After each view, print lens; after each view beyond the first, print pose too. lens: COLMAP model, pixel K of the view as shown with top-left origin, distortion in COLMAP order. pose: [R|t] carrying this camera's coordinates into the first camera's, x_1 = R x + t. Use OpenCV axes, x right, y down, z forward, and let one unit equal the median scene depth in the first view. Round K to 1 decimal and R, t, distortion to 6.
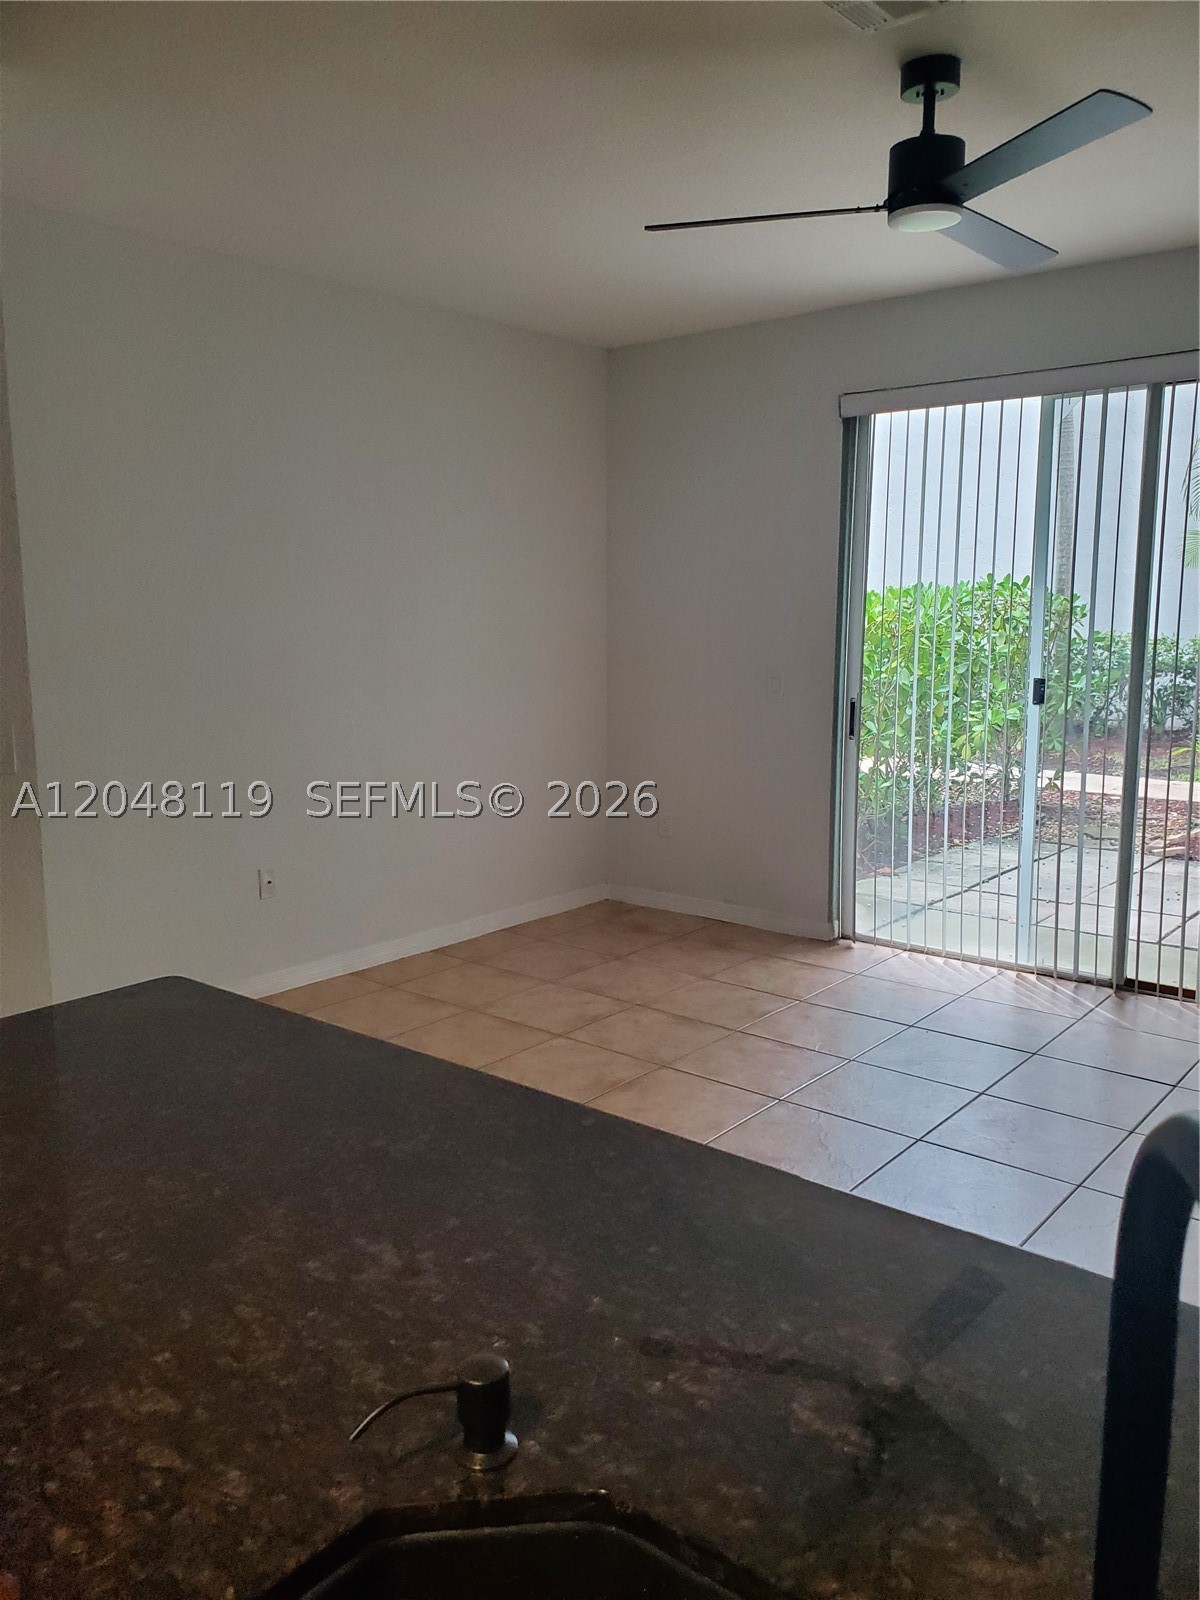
lens RADIAL K [[1267.6, 0, 600.0], [0, 1267.6, 800.0], [0, 0, 1]] dist [0.055999, -0.014803]
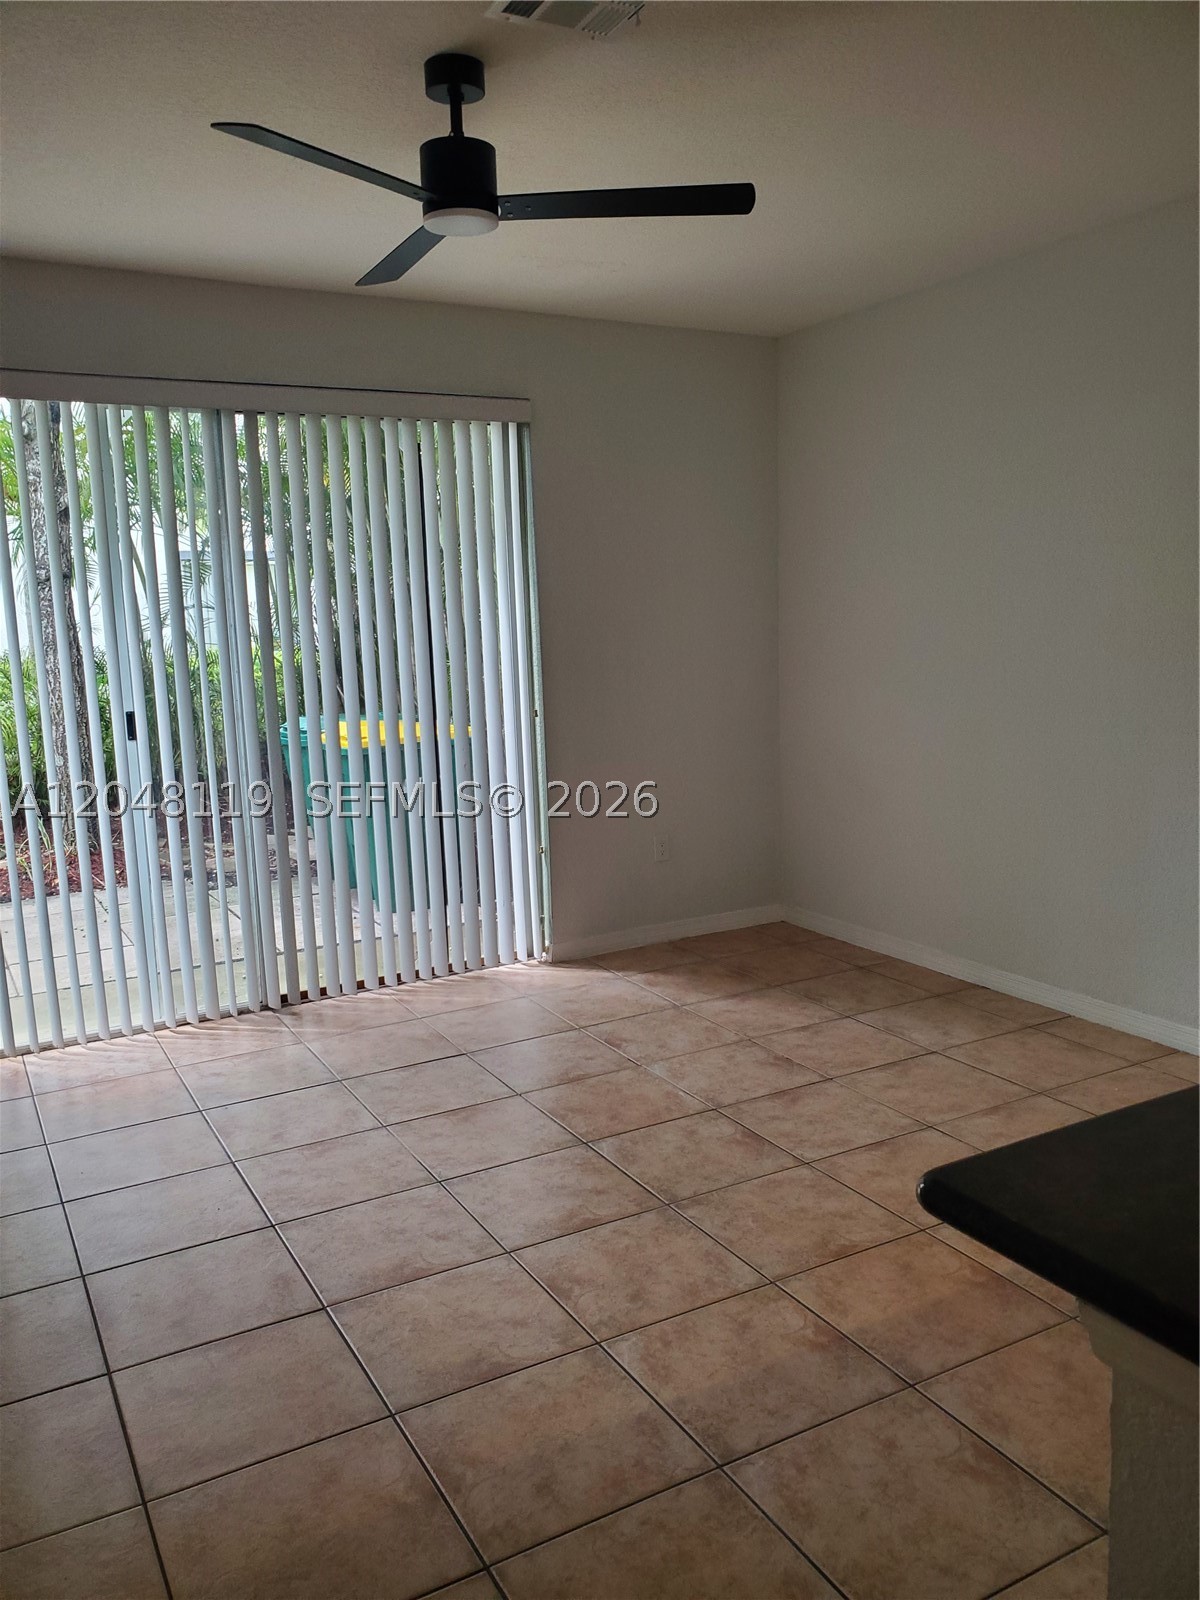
lens RADIAL K [[1267.6, 0, 600.0], [0, 1267.6, 800.0], [0, 0, 1]] dist [0.055999, -0.014803]
pose [[0.377574, -0.161143, 0.911850, -0.635855], [0.163464, 0.980875, 0.105655, -0.125807], [-0.911437, 0.109162, 0.396695, 0.593361]]
